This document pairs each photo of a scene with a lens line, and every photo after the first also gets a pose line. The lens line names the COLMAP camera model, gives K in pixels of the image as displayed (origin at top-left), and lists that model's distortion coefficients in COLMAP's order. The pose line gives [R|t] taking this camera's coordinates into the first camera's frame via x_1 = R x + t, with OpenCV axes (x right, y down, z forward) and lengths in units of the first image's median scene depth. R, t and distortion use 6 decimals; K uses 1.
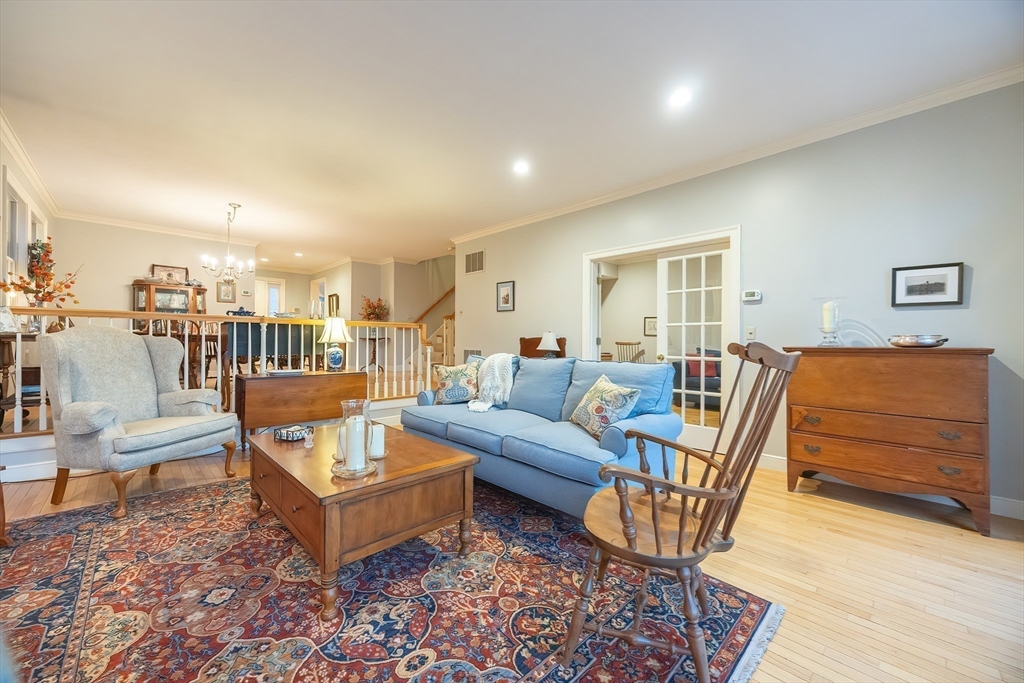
lens RADIAL K [[395.5, 0, 509.6], [0, 395.5, 337.9], [0, 0, 1]] dist [-0.004583, -0.000255]
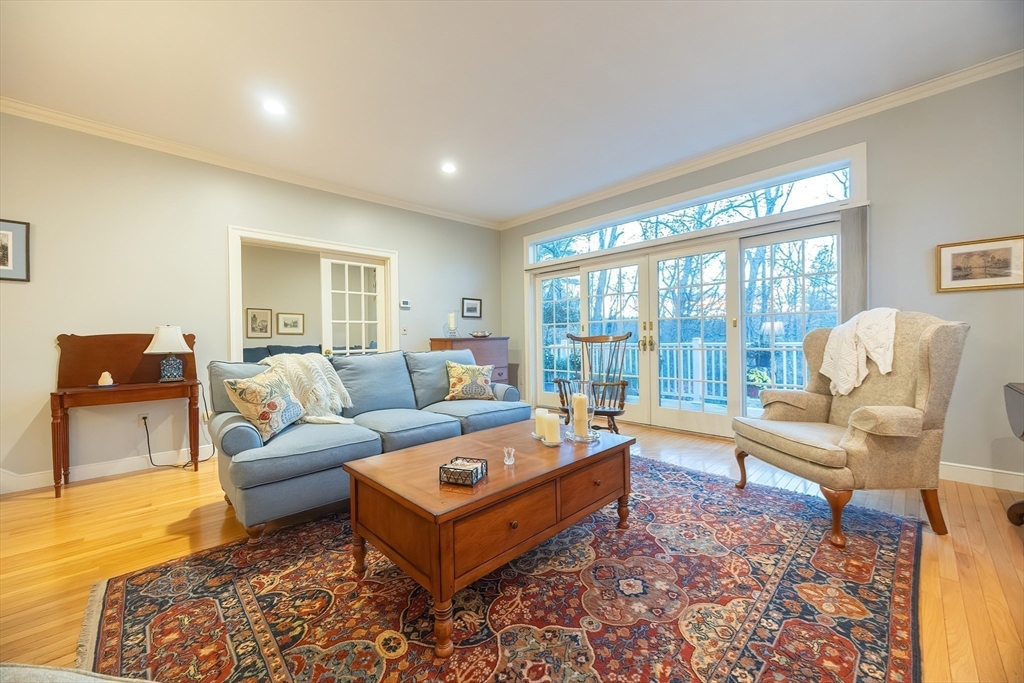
lens RADIAL K [[395.5, 0, 514.9], [0, 395.5, 342.2], [0, 0, 1]] dist [-0.004583, -0.000255]
pose [[-0.016887, -0.020444, 0.999648, -1.742336], [0.008348, 0.999753, 0.020588, 0.011962], [-0.999823, 0.008692, -0.016712, 1.322866]]
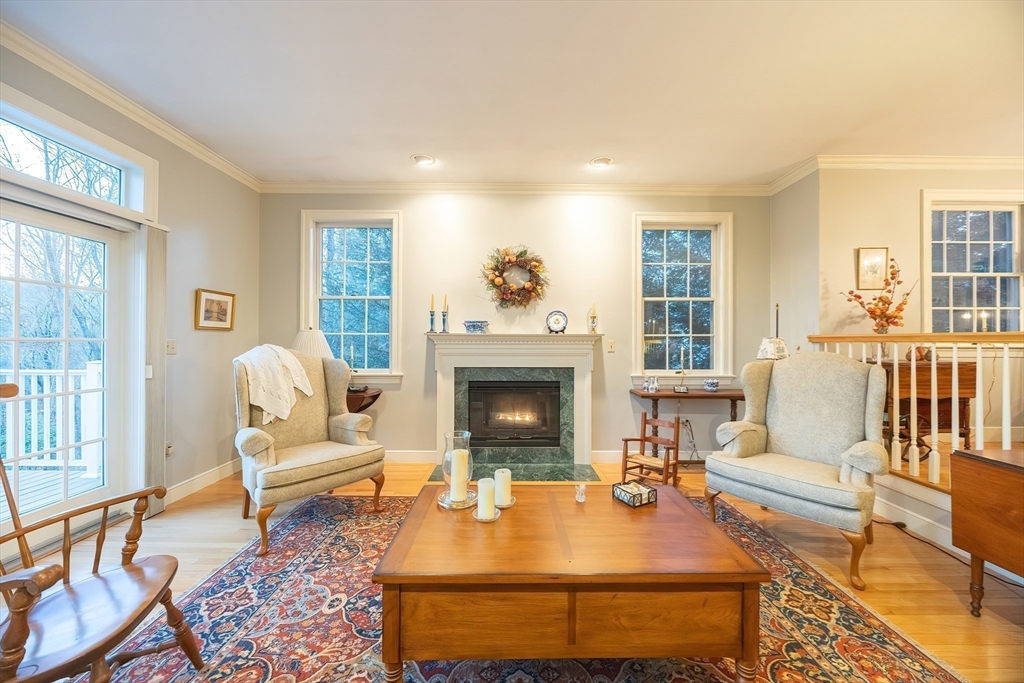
lens RADIAL K [[386.5, 0, 514.4], [0, 386.5, 340.3], [0, 0, 1]] dist [-0.000219, 0.000069]
pose [[-0.683561, -0.011779, -0.729798, 0.277190], [-0.005433, 0.999924, -0.011050, -0.084568], [0.729873, -0.003588, -0.683573, 1.944787]]
